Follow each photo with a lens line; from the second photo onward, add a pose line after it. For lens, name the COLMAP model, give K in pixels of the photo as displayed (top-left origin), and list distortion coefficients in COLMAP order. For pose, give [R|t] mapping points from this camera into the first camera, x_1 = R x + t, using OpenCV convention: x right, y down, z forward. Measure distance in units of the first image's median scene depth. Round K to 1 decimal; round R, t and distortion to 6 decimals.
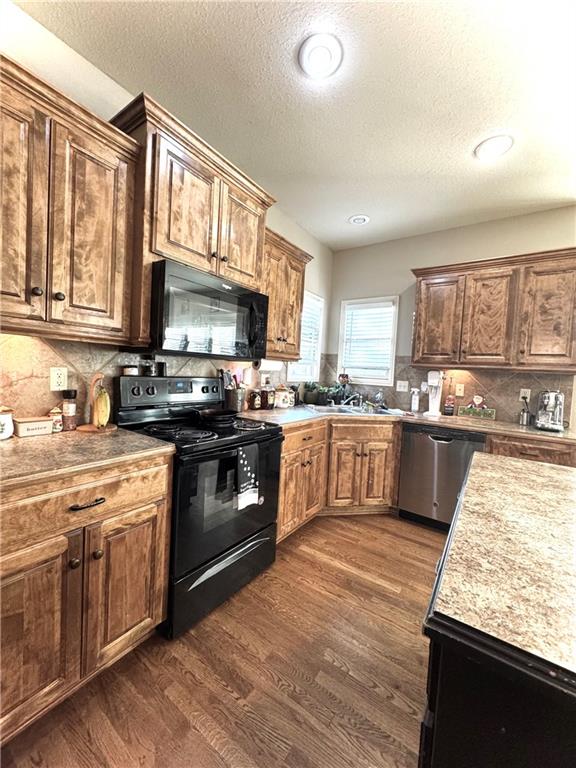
lens RADIAL K [[304.2, 0, 287.7], [0, 304.2, 384.7], [0, 0, 1]] dist [-0.005938, 0.000838]
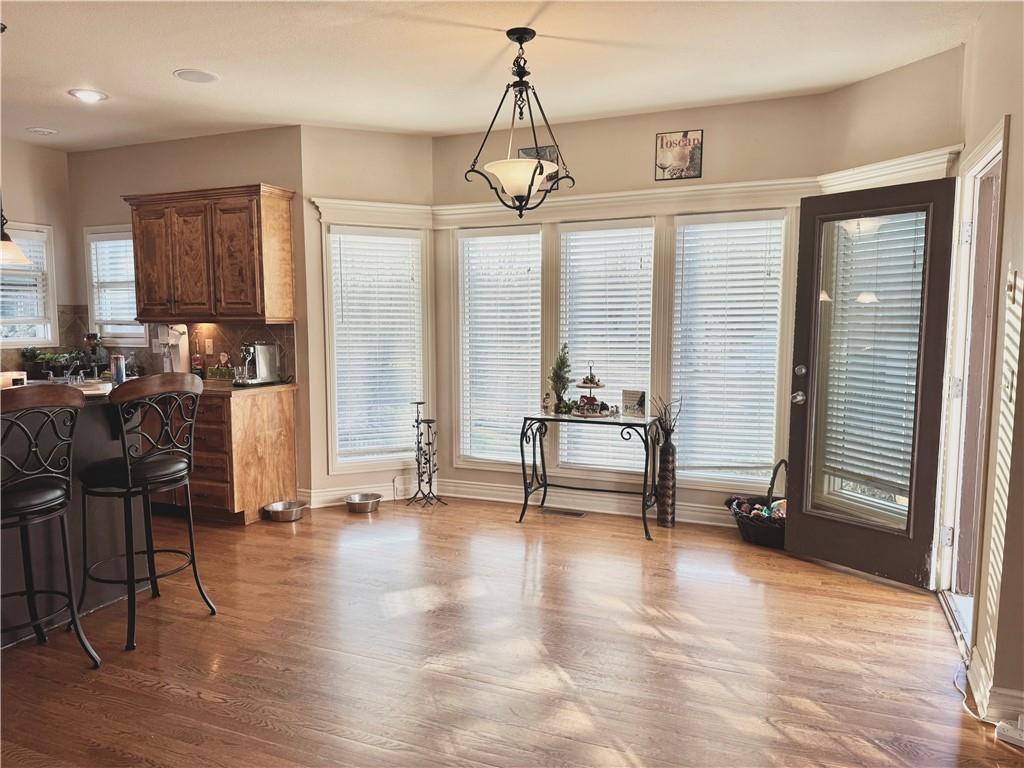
lens RADIAL K [[712.2, 0, 511.7], [0, 712.2, 384.8], [0, 0, 1]] dist [-0.000662, -0.000051]
pose [[0.975258, -0.074375, 0.208184, 1.021106], [0.062743, 0.996106, 0.061941, 0.054879], [-0.211980, -0.047347, 0.976126, -1.074516]]
